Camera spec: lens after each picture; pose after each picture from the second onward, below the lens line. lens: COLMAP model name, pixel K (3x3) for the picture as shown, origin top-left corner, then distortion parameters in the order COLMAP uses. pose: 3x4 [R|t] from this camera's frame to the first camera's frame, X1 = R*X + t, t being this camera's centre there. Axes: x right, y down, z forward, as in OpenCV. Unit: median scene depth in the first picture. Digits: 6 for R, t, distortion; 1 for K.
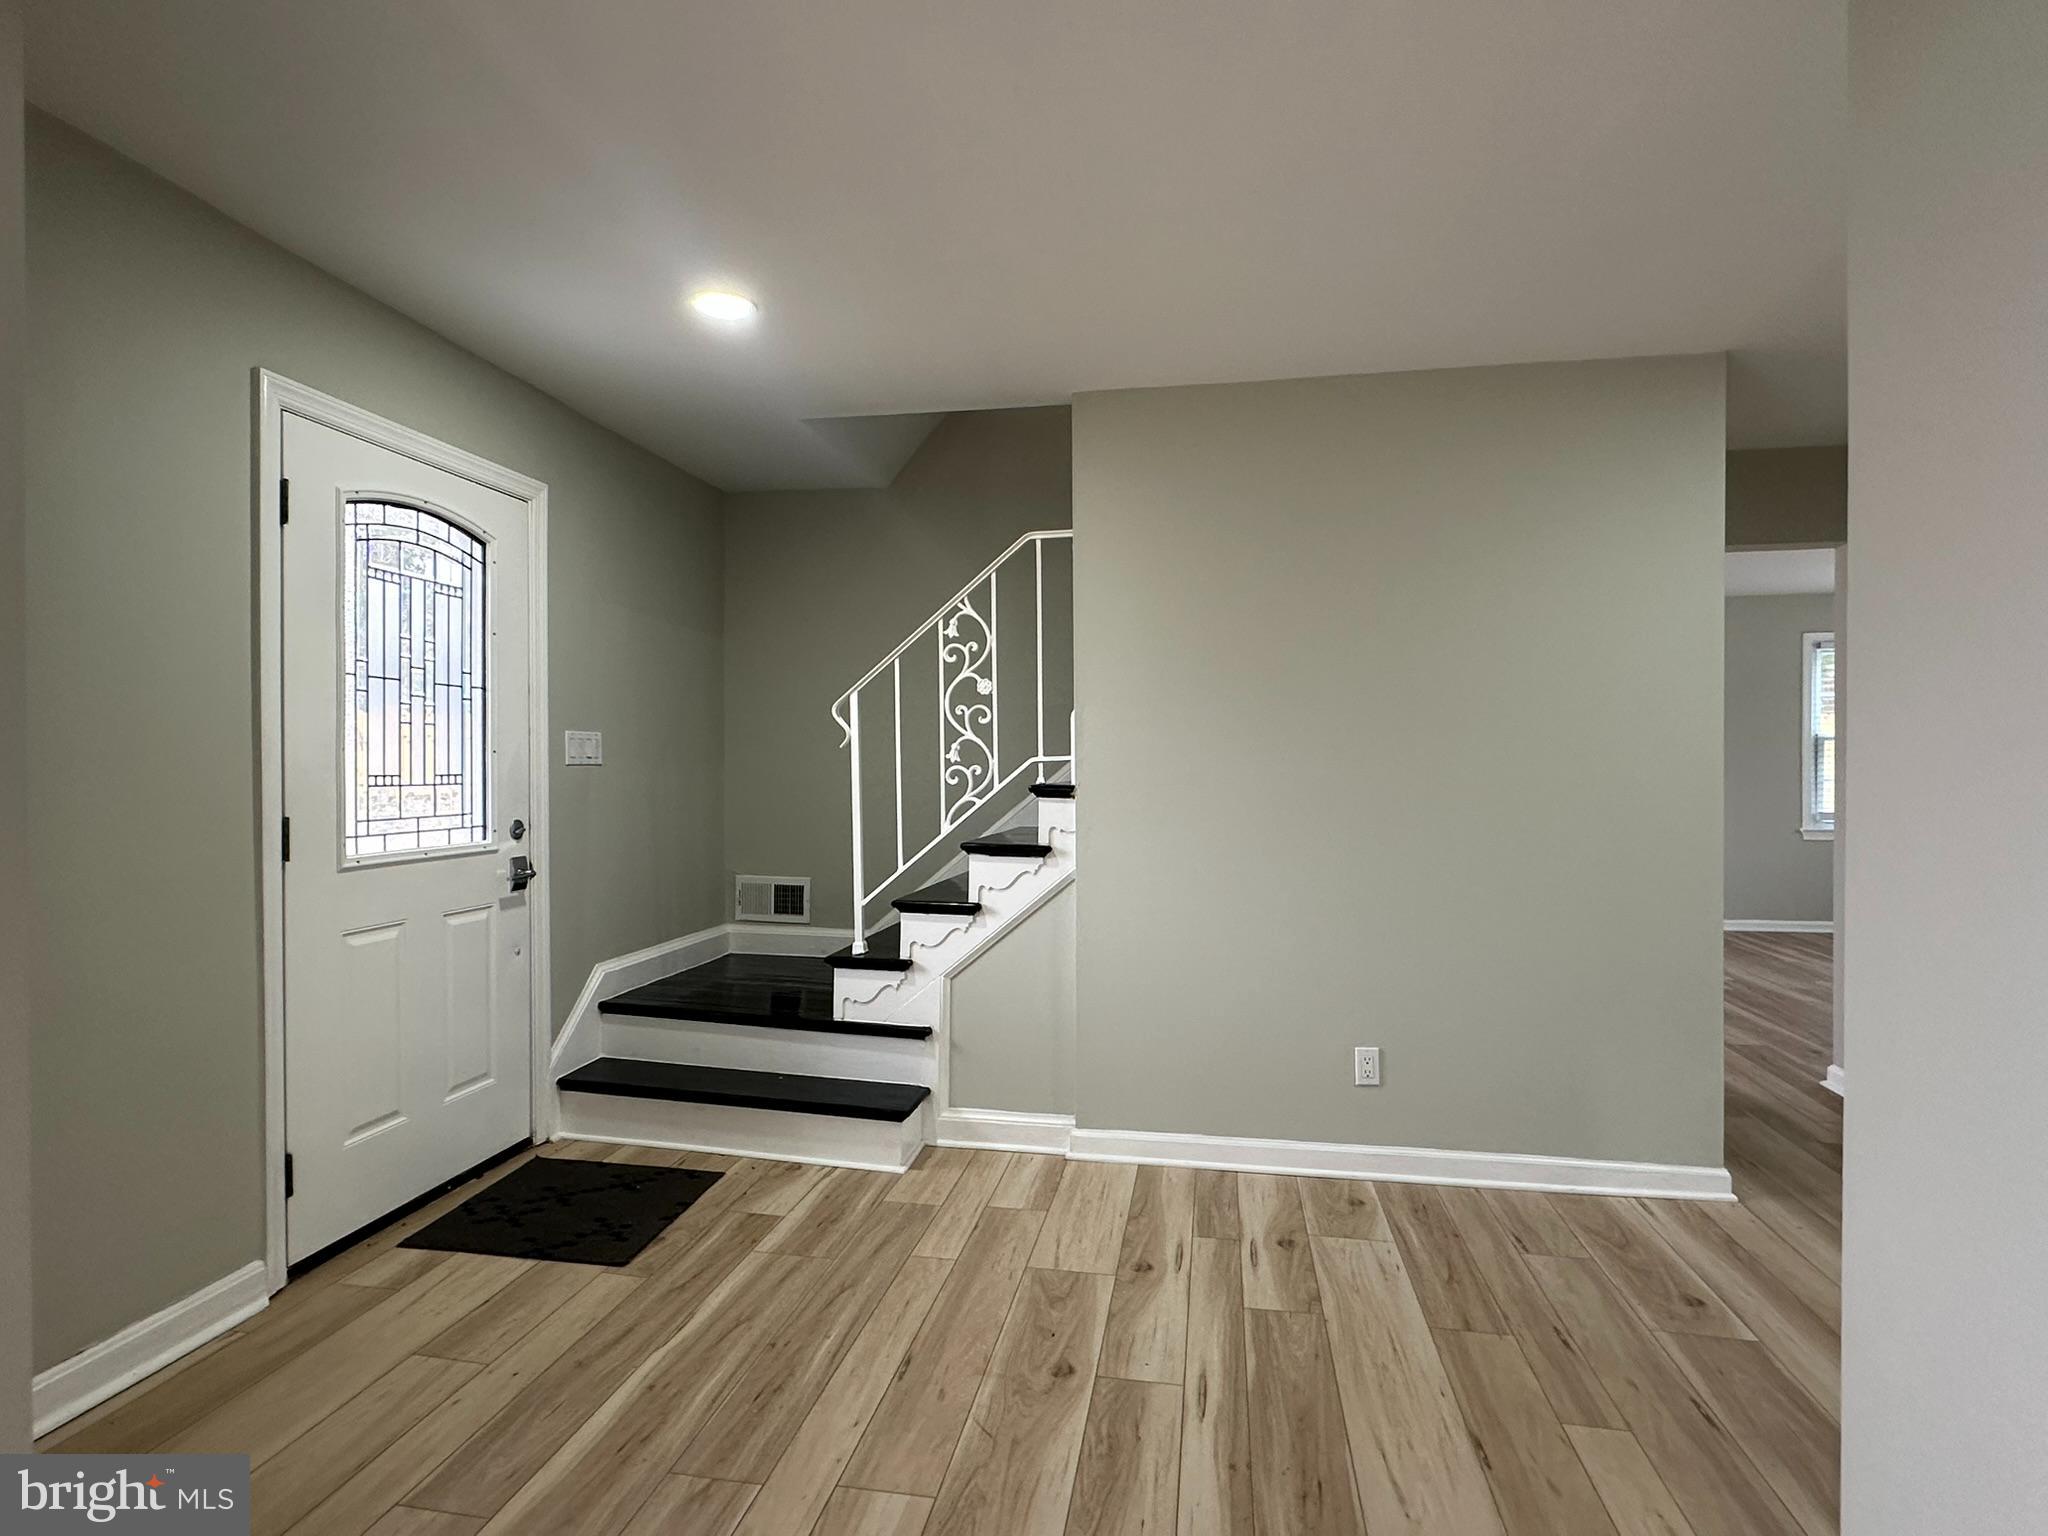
lens RADIAL K [[1075.6, 0, 1030.4], [0, 1075.6, 773.5], [0, 0, 1]] dist [-0.005427, 0.002556]
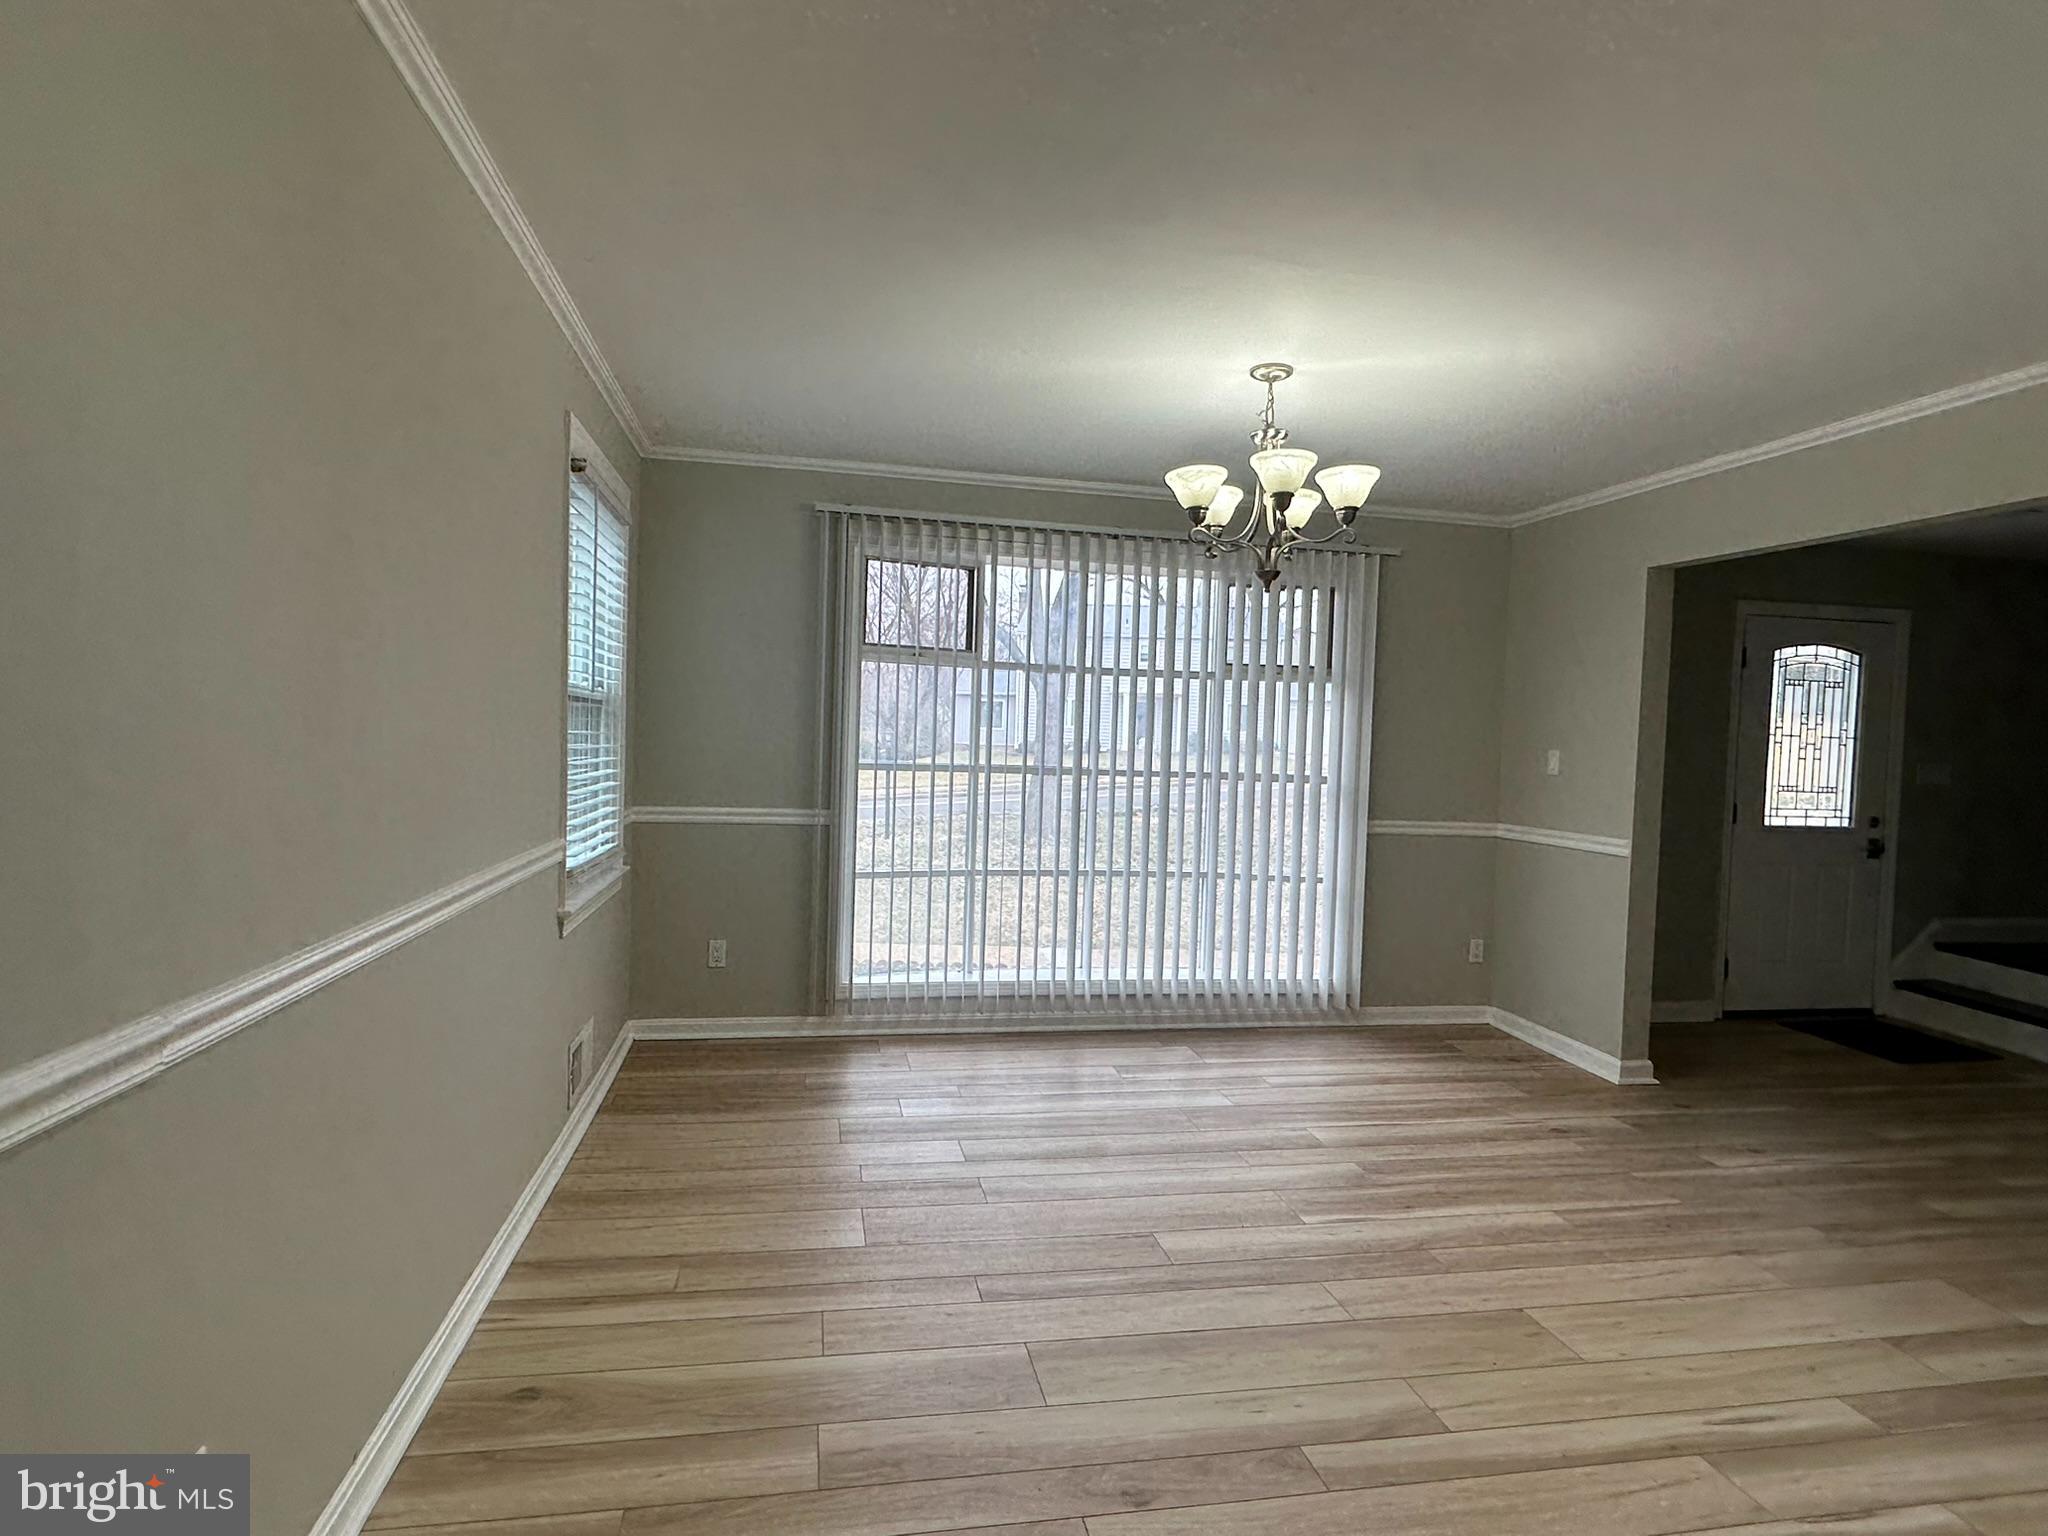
lens RADIAL K [[1075.6, 0, 1022.9], [0, 1075.6, 772.5], [0, 0, 1]] dist [-0.005427, 0.002556]
pose [[0.350040, 0.044382, -0.935683, 0.684371], [-0.041547, 0.998630, 0.031825, -0.024660], [0.935813, 0.027735, 0.351404, -0.917686]]
